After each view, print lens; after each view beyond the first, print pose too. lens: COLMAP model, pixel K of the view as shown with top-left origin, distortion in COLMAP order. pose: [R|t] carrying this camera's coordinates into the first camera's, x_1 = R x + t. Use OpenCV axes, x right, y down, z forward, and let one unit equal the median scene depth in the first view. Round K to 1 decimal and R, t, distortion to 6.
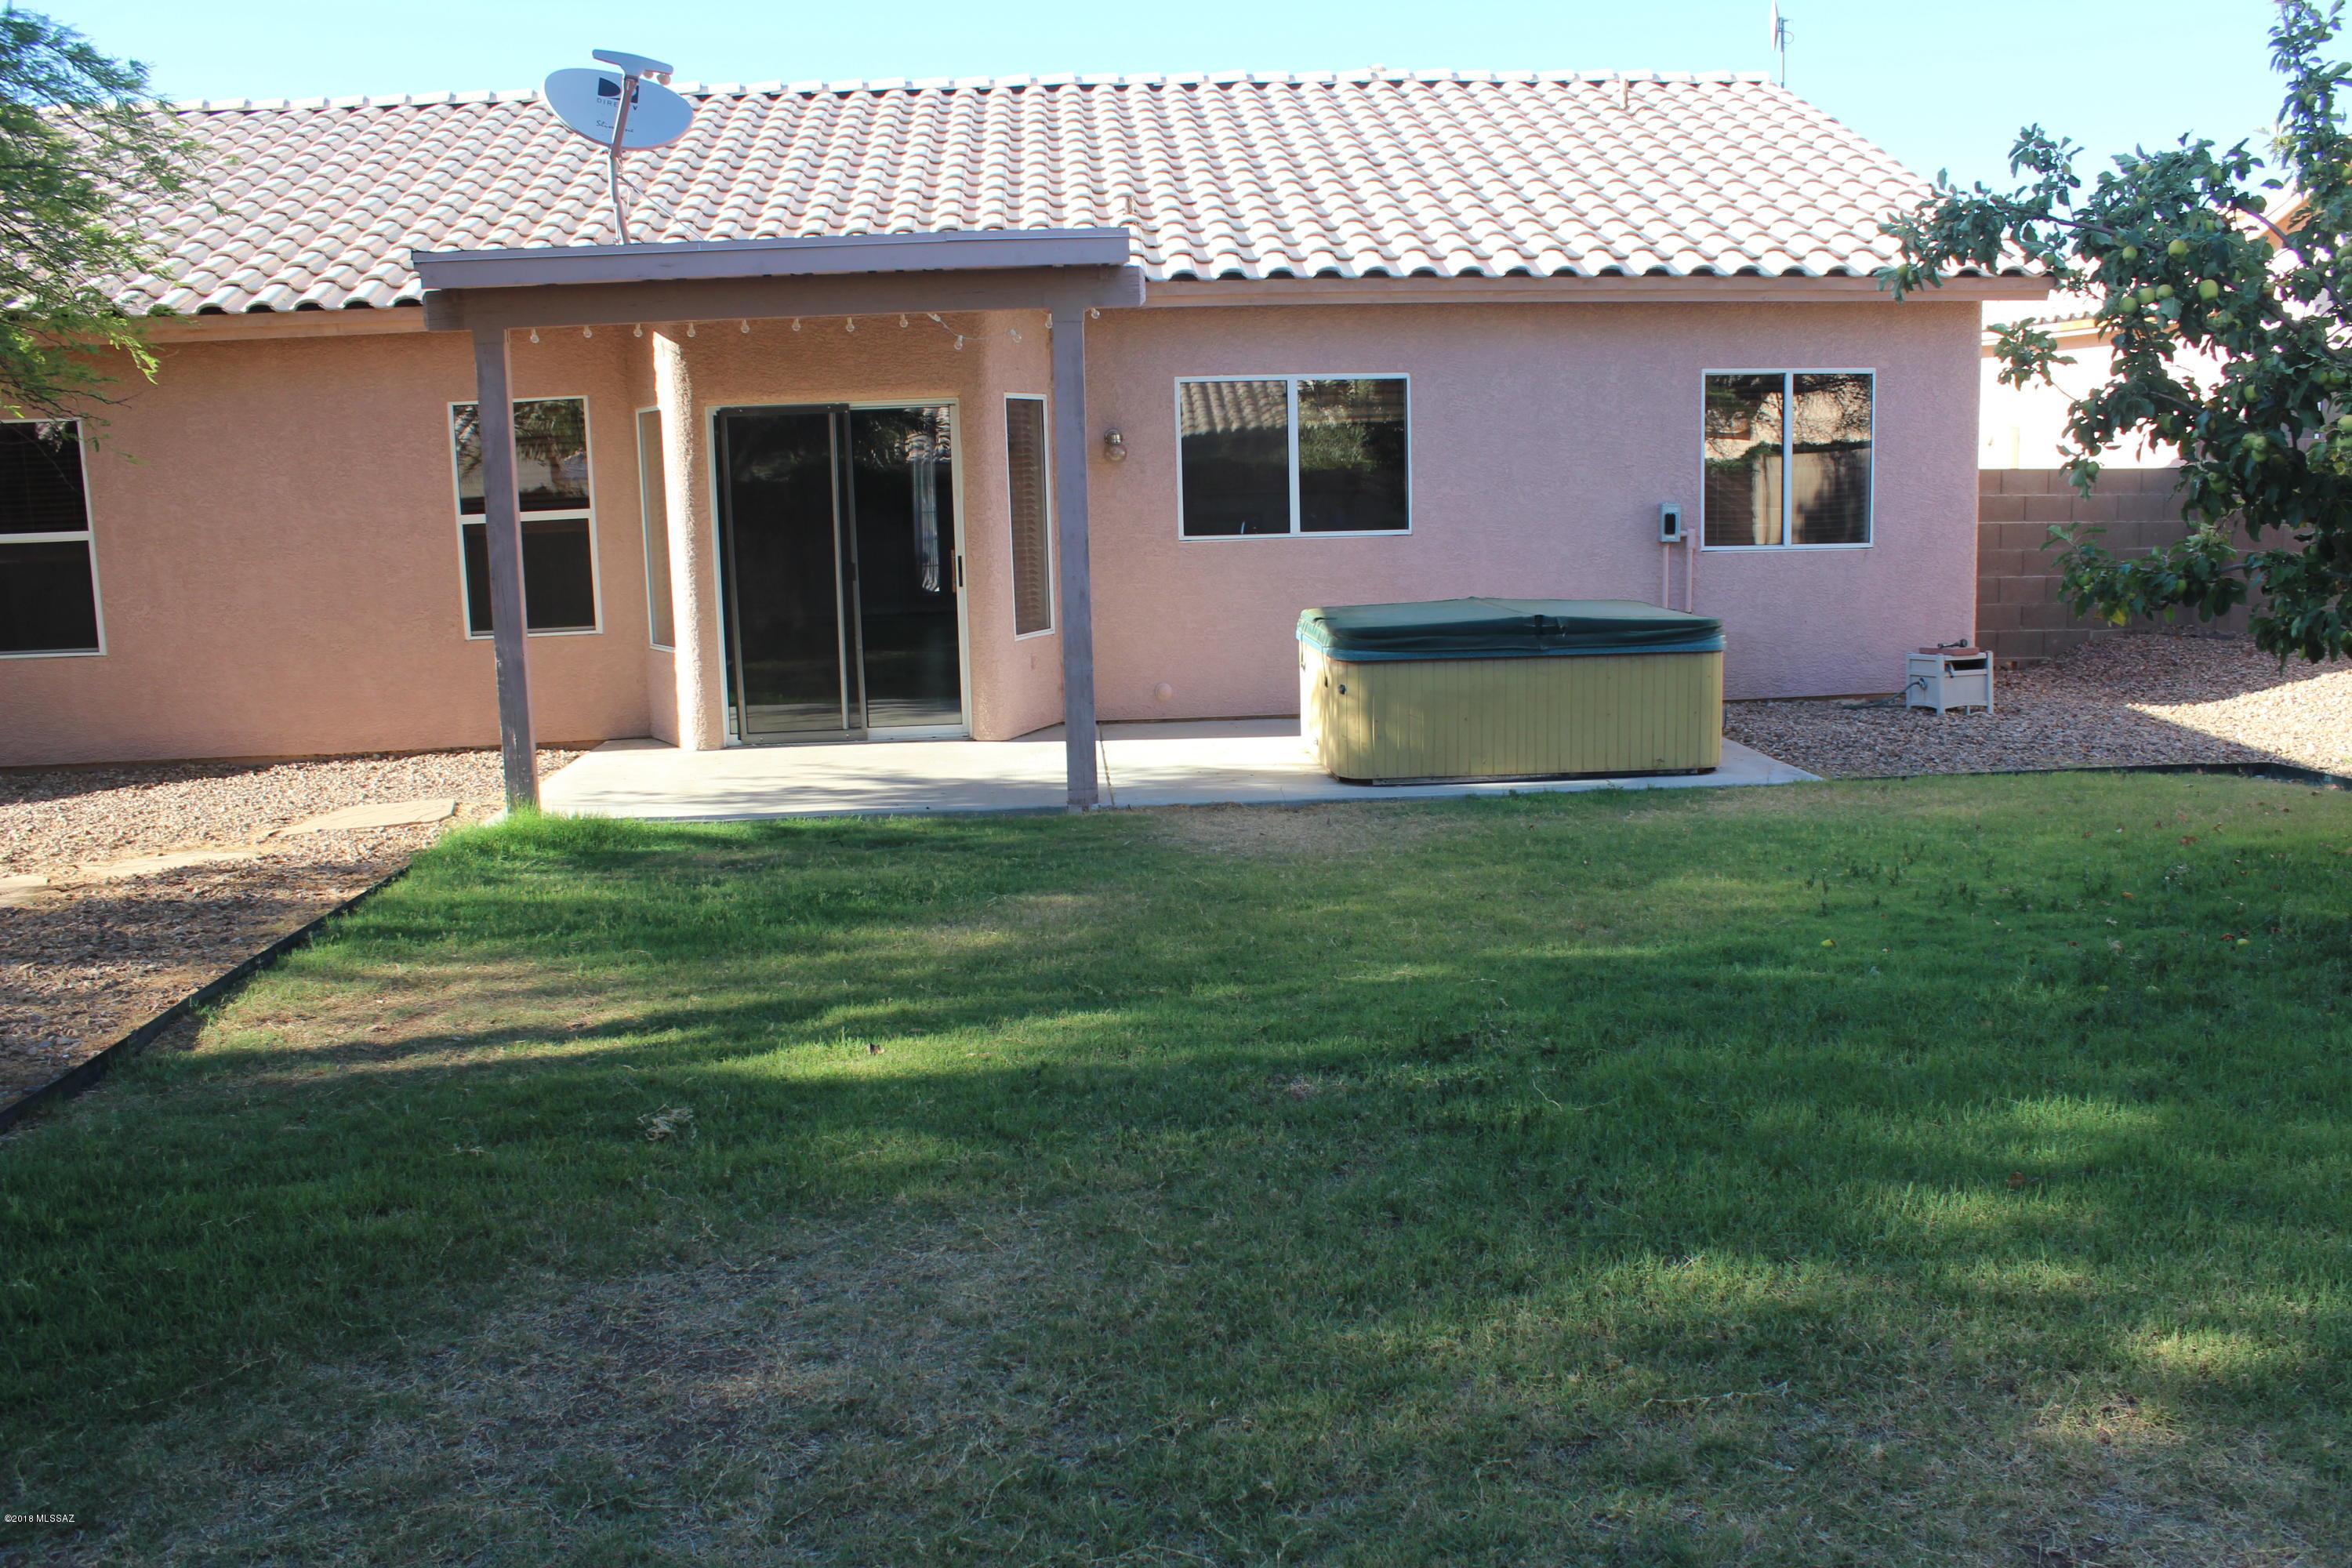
lens RADIAL K [[2010.9, 0, 1176.0], [0, 2010.9, 784.0], [0, 0, 1]] dist [0.001624, 0.003620]
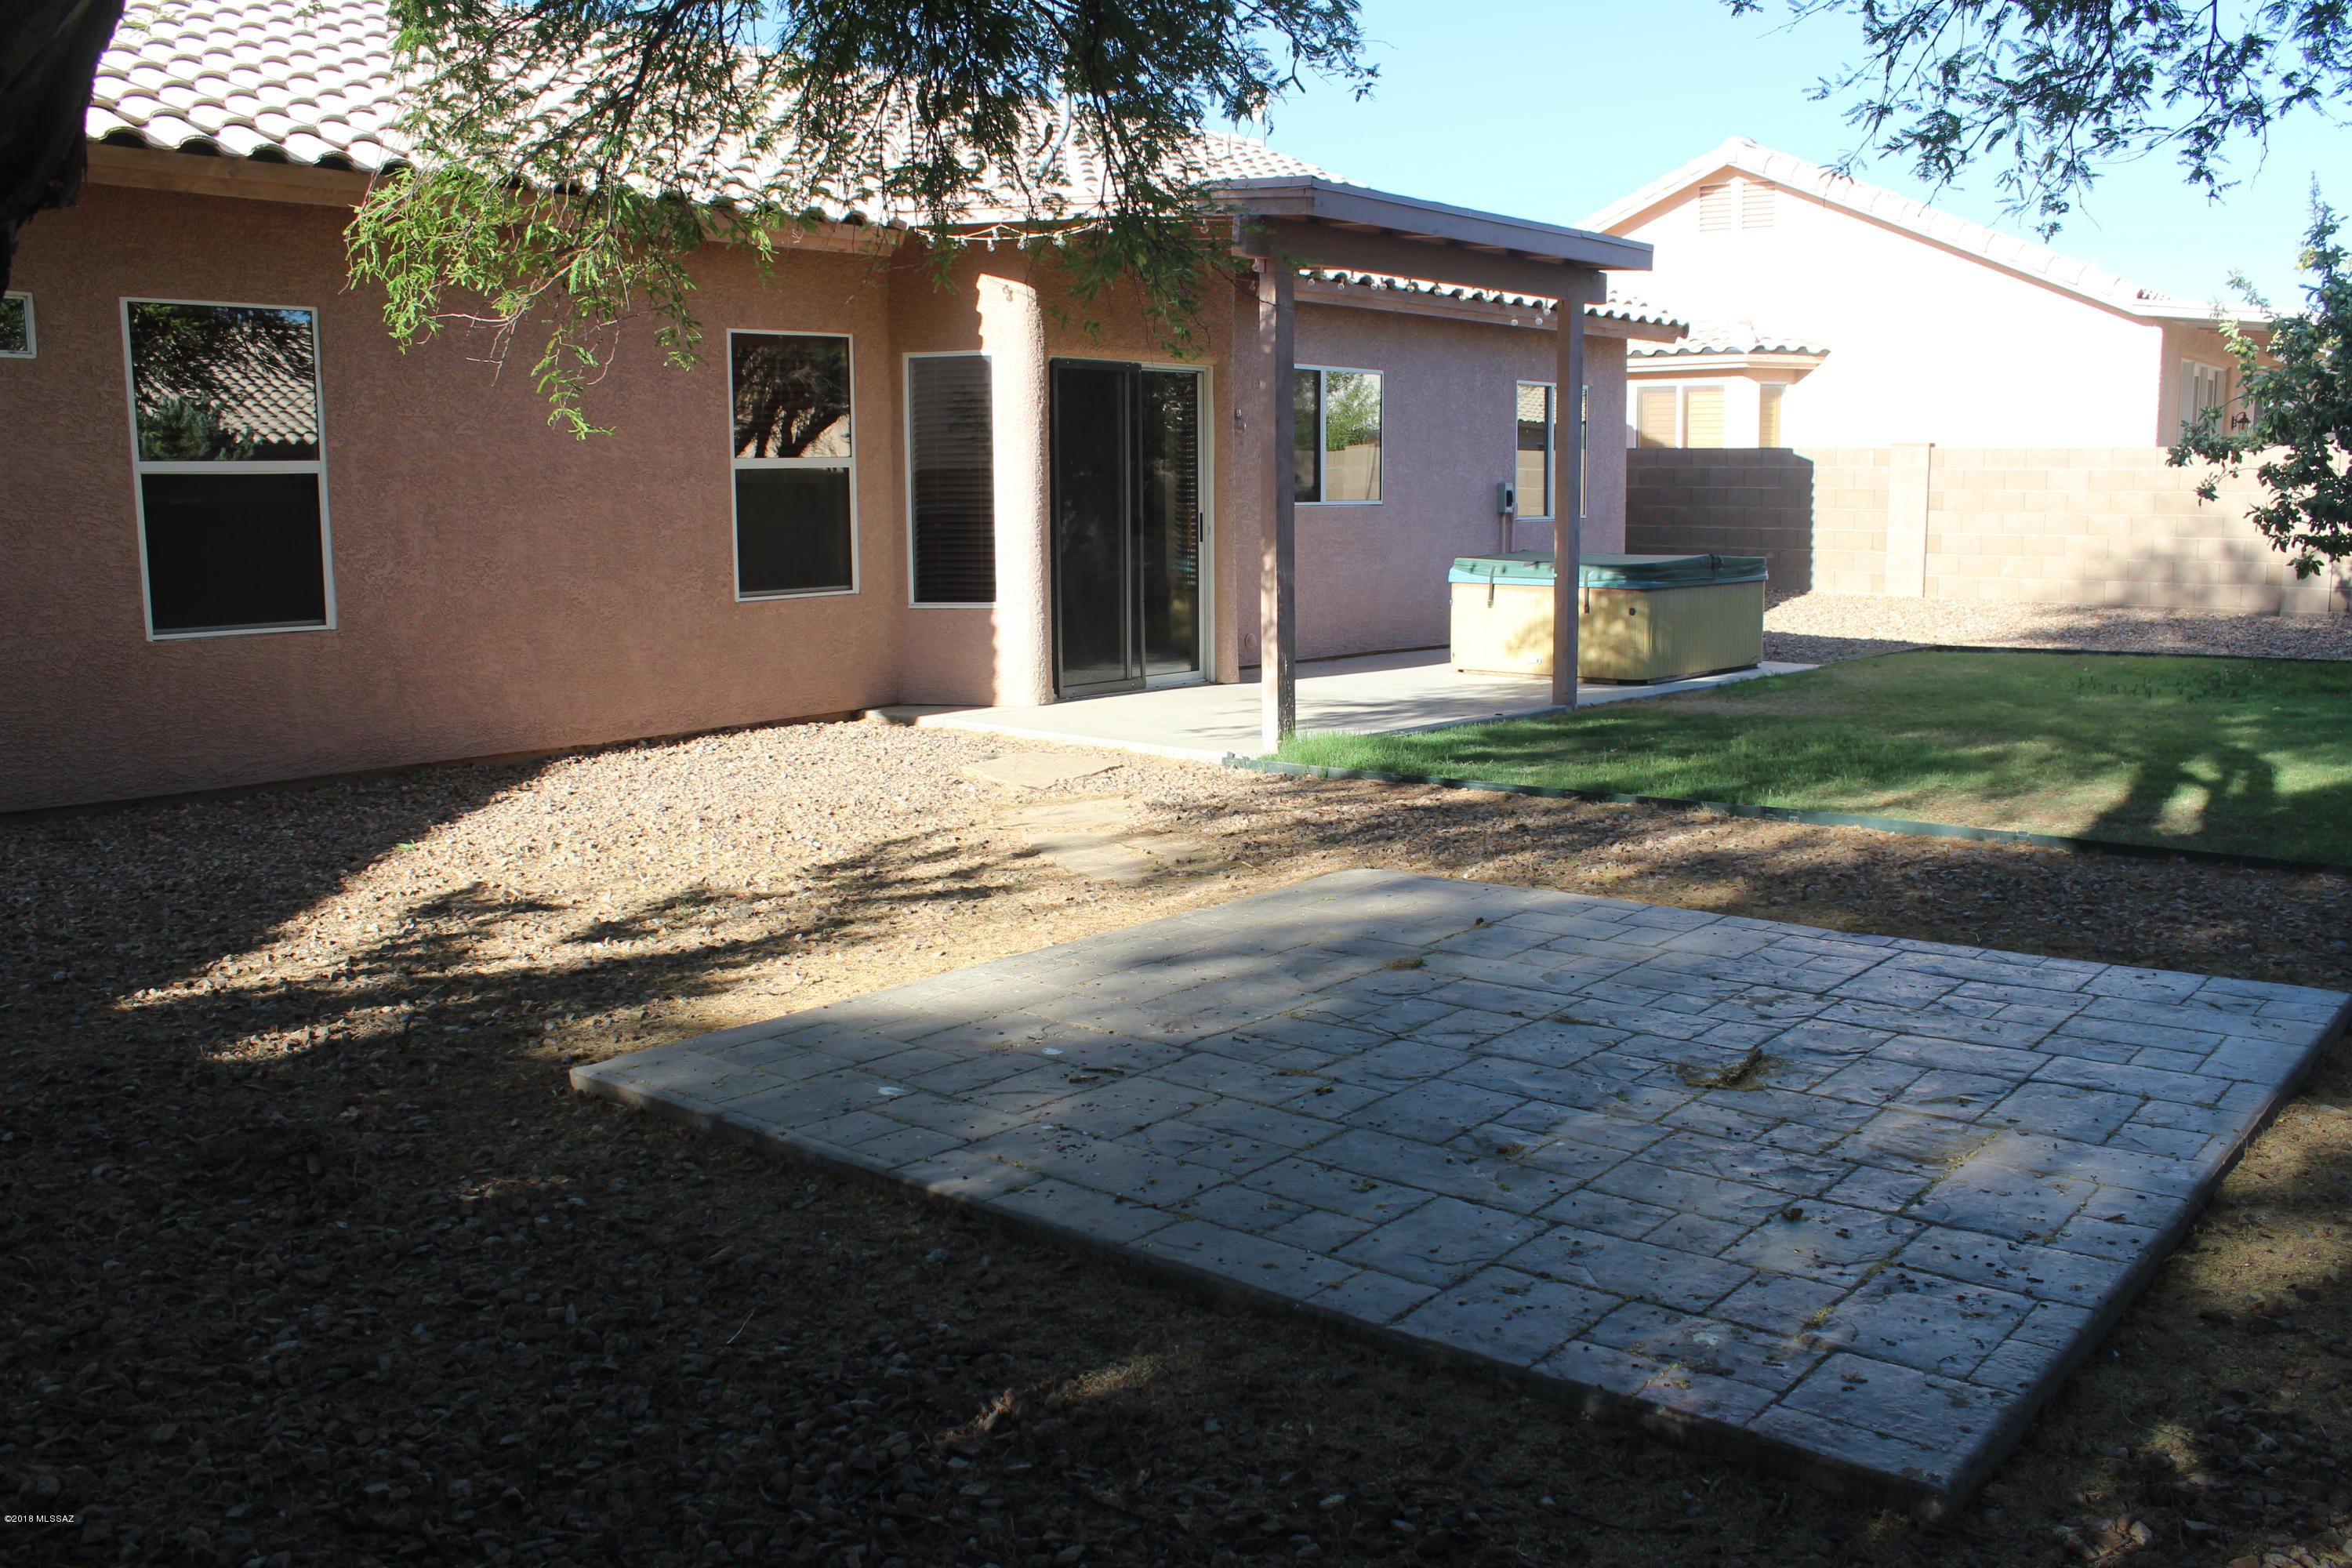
lens RADIAL K [[2010.9, 0, 1176.0], [0, 2010.9, 784.0], [0, 0, 1]] dist [0.001624, 0.003620]
pose [[0.673782, -0.080806, 0.734499, -0.906364], [0.096795, 0.995089, 0.020681, 0.007465], [-0.732563, 0.057161, 0.678295, 0.286716]]
